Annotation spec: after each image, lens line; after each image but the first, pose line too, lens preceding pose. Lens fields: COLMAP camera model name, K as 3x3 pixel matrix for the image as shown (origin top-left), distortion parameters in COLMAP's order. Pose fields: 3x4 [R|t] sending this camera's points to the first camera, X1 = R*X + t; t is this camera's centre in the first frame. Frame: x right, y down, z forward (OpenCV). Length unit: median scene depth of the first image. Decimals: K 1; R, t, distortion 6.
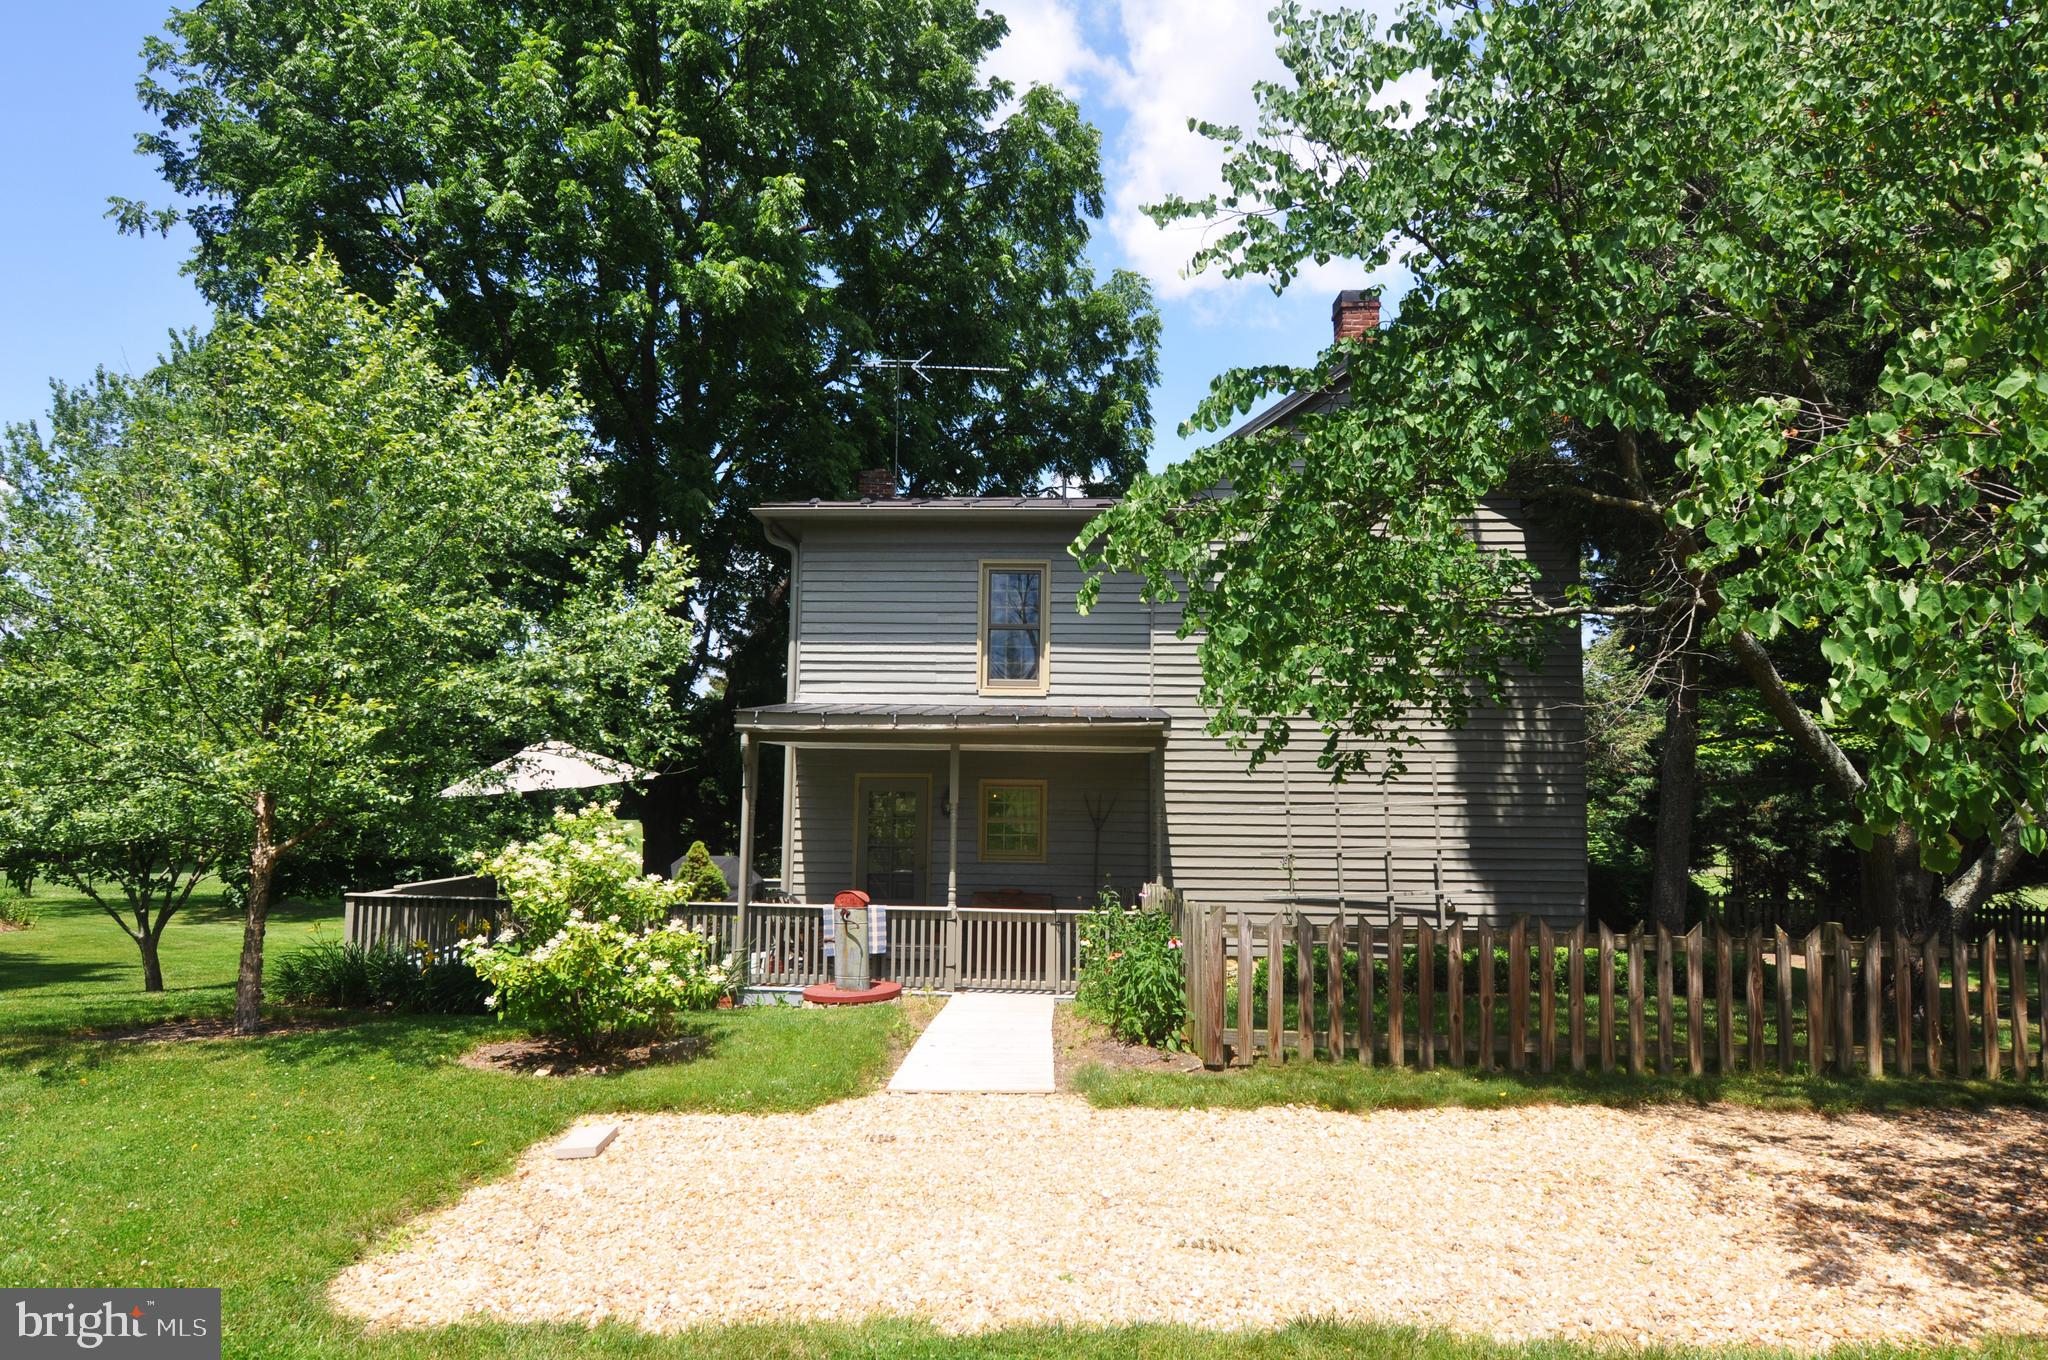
lens RADIAL K [[1211.2, 0, 1003.3], [0, 1211.2, 672.5], [0, 0, 1]] dist [-0.008069, -0.002765]
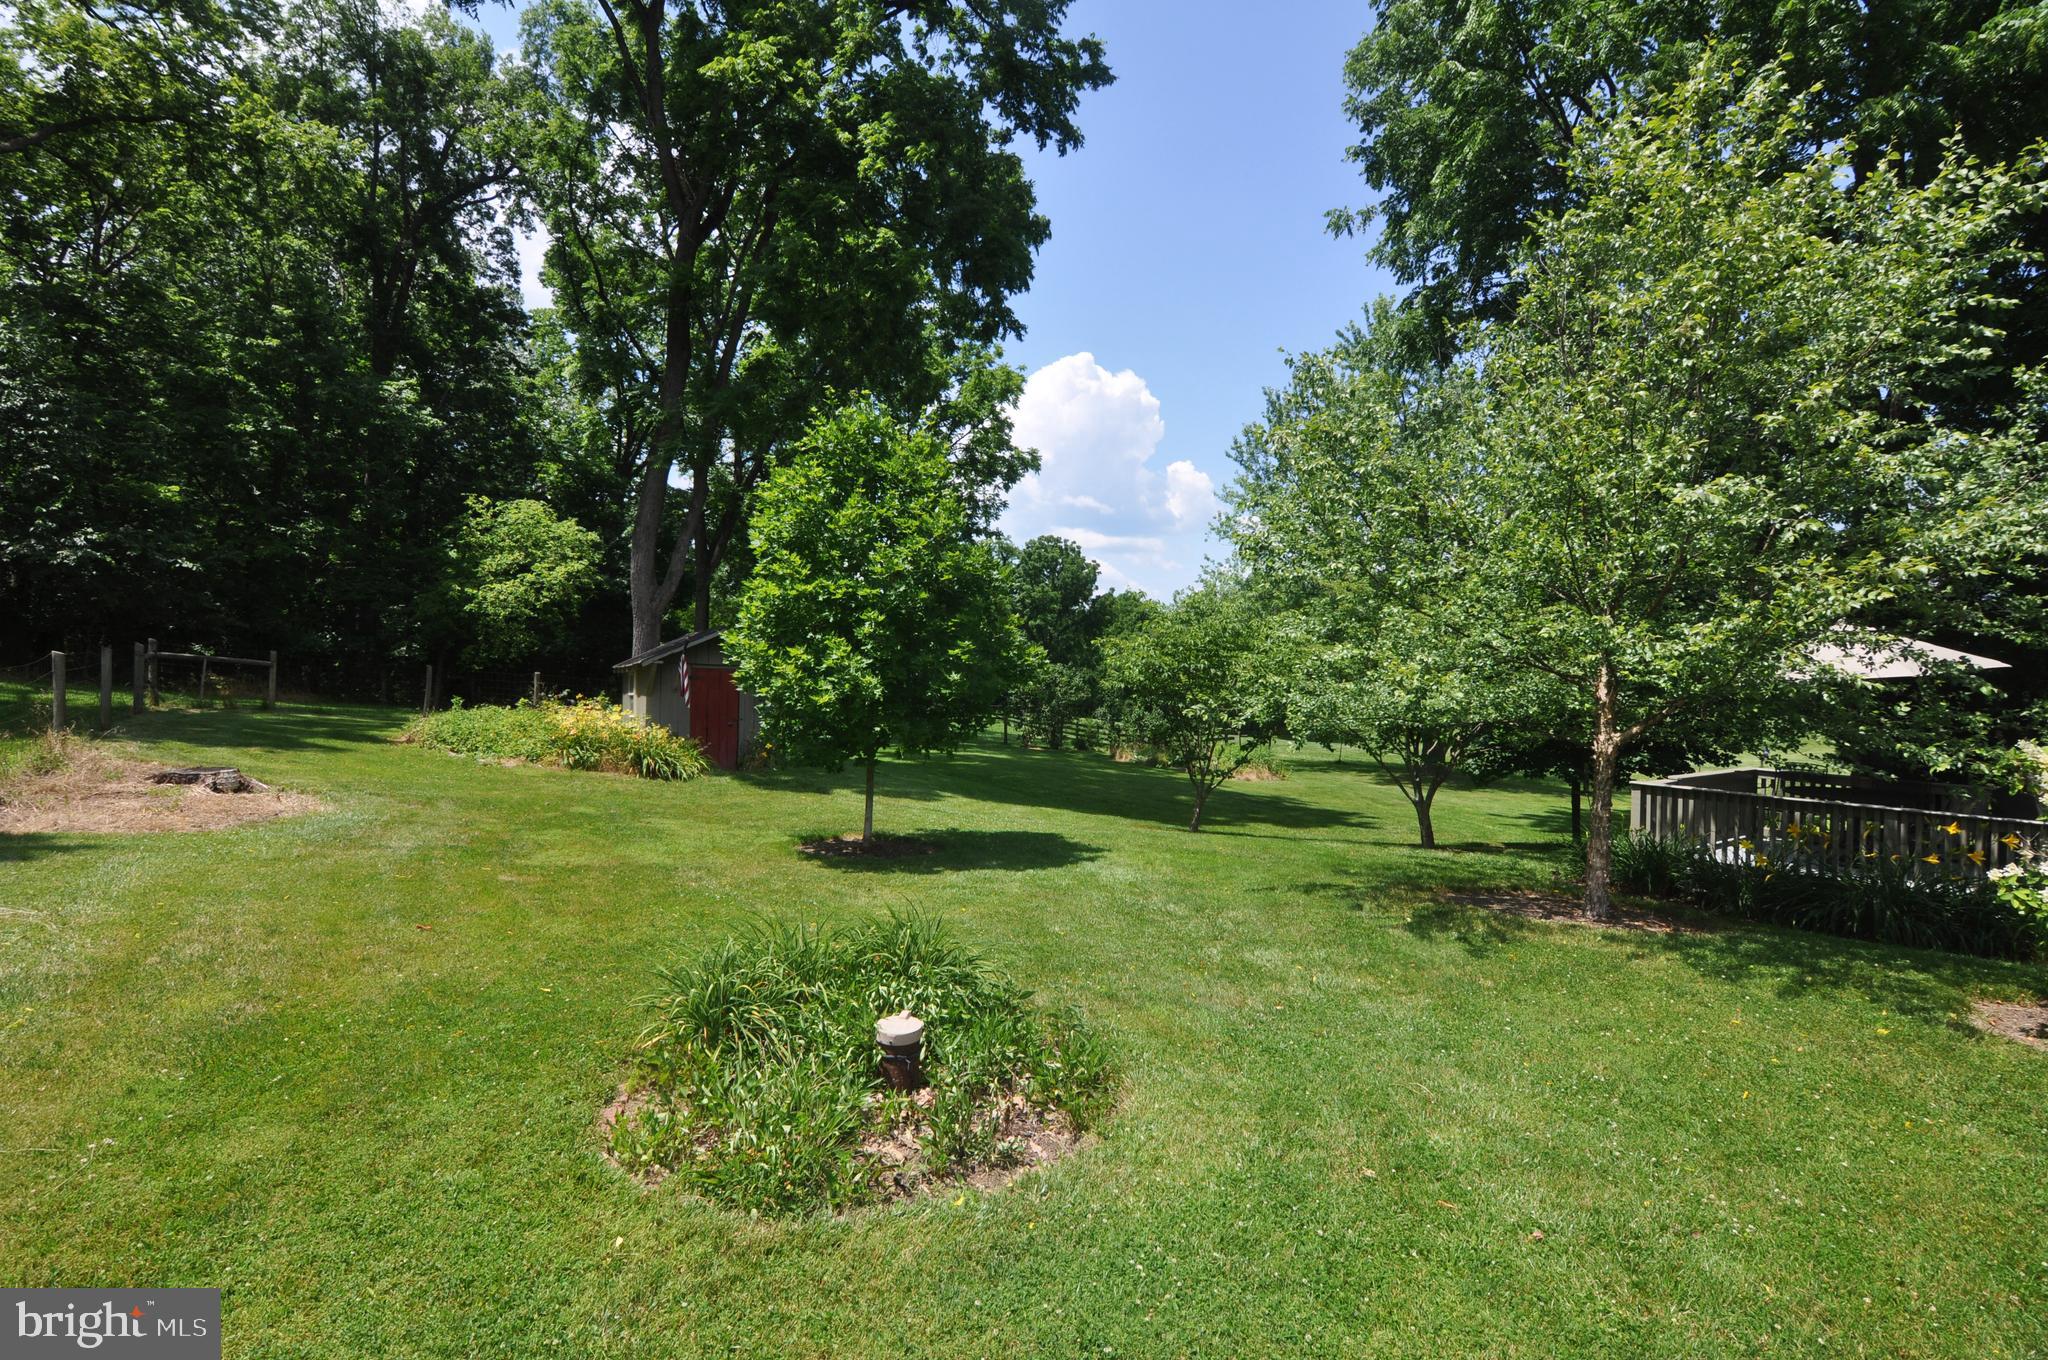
lens RADIAL K [[984.0, 0, 1016.1], [0, 984.0, 675.6], [0, 0, 1]] dist [-0.023263, -0.002408]
pose [[0.623730, 0.001046, -0.781639, -0.402271], [0.067938, 0.996142, 0.055545, 0.029045], [0.778682, -0.087748, 0.621253, 0.188321]]
